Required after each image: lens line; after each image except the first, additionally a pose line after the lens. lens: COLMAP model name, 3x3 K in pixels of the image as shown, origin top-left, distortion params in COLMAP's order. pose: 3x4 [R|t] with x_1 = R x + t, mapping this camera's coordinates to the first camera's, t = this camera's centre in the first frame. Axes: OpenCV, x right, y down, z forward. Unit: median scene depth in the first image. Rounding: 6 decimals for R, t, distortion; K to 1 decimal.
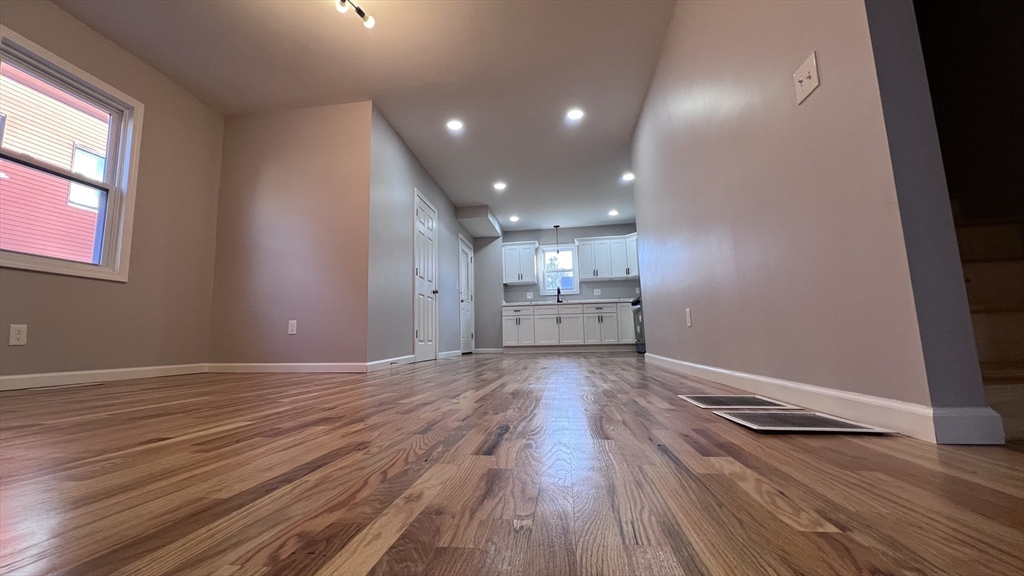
lens RADIAL K [[405.2, 0, 507.1], [0, 405.2, 285.9], [0, 0, 1]] dist [-0.000870, 0.001318]
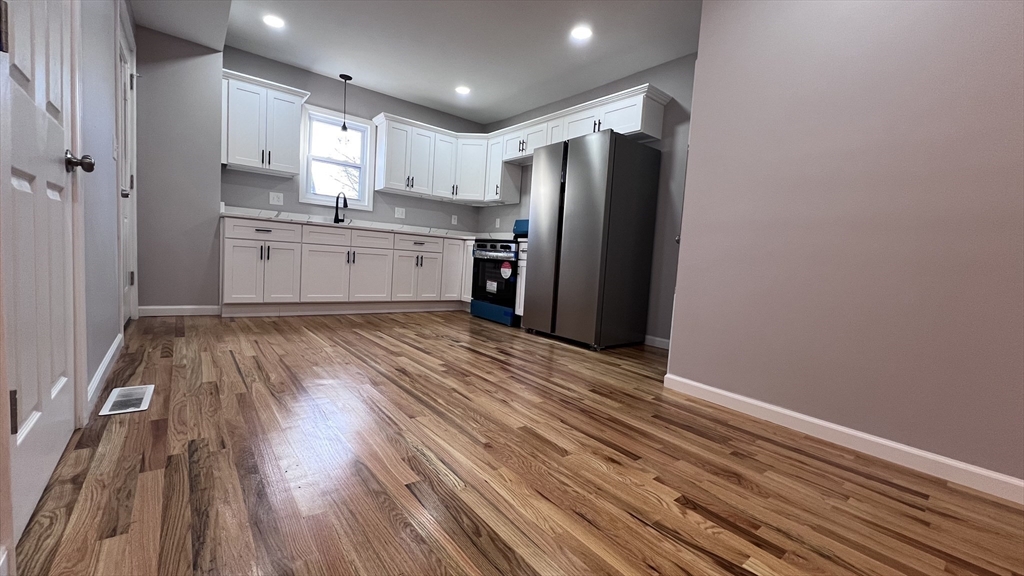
lens RADIAL K [[405.2, 0, 508.0], [0, 405.2, 286.1], [0, 0, 1]] dist [-0.000870, 0.001318]
pose [[0.681707, 0.016006, 0.731451, -0.123258], [-0.181028, 0.972363, 0.147439, 0.002841], [-0.708876, -0.232923, 0.665764, 0.451196]]
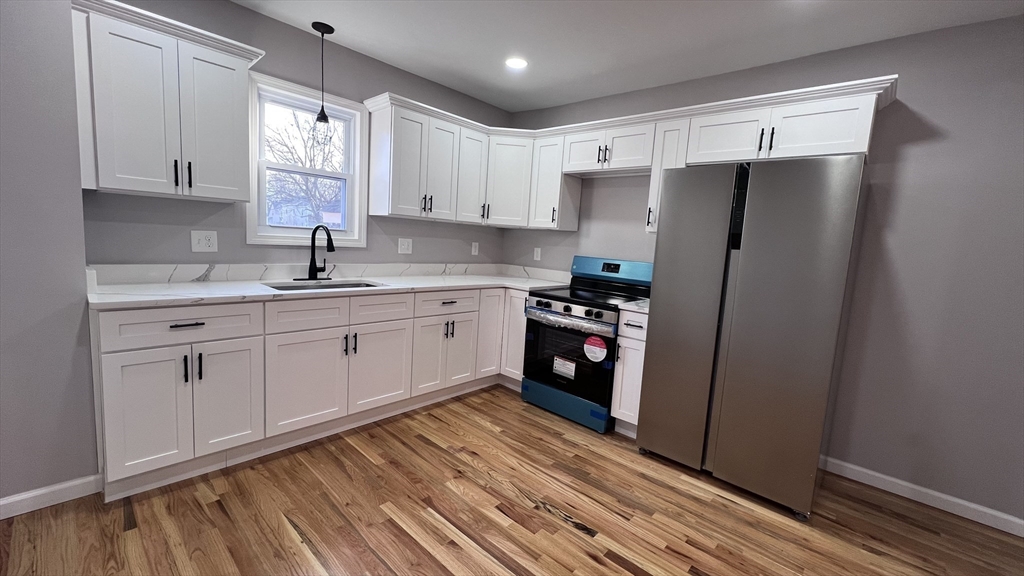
lens RADIAL K [[405.2, 0, 508.3], [0, 405.2, 286.4], [0, 0, 1]] dist [-0.000870, 0.001318]
pose [[0.561905, -0.038417, 0.826309, -0.065289], [-0.188602, 0.966661, 0.173195, -0.037890], [-0.805414, -0.253163, 0.535926, 0.700934]]
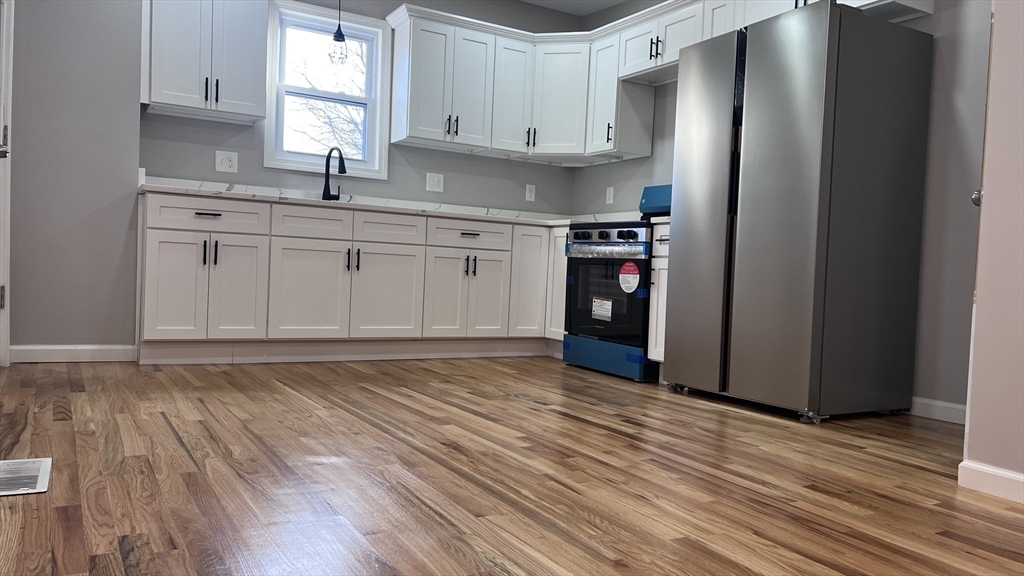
lens RADIAL K [[759.1, 0, 522.7], [0, 759.1, 294.8], [0, 0, 1]] dist [0.065939, -0.055034]
pose [[0.771832, 0.035286, 0.634846, -0.136090], [-0.148846, 0.980742, 0.126452, 0.016776], [-0.618158, -0.192094, 0.762221, 0.445895]]
